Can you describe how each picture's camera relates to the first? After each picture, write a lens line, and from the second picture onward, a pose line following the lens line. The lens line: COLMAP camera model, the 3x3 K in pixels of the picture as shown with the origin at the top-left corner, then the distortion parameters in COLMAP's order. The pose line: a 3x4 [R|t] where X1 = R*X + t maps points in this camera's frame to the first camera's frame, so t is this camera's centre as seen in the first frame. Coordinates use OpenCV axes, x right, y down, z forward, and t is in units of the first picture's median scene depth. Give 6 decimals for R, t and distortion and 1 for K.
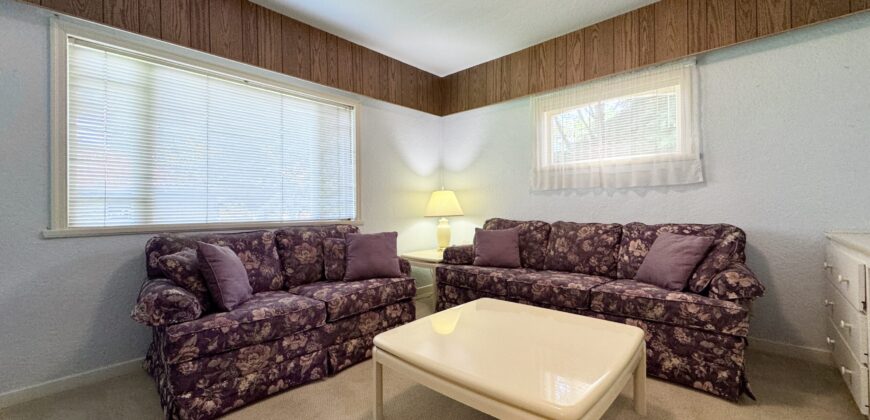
lens RADIAL K [[351.5, 0, 435.0], [0, 351.5, 210.0], [0, 0, 1]] dist [0.000648, 0.000183]
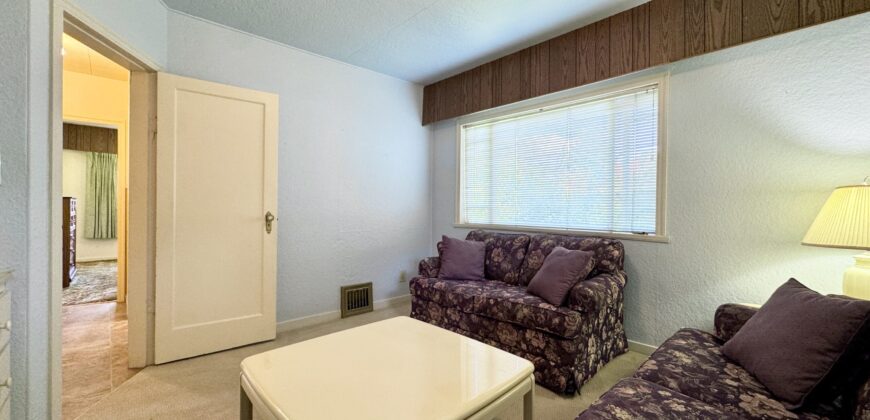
lens RADIAL K [[351.5, 0, 435.0], [0, 351.5, 210.0], [0, 0, 1]] dist [0.000648, 0.000183]
pose [[-0.082108, 0.015816, -0.996498, 0.800942], [-0.011341, 0.999795, 0.016803, -0.046480], [0.996559, 0.012681, -0.081911, 0.853490]]
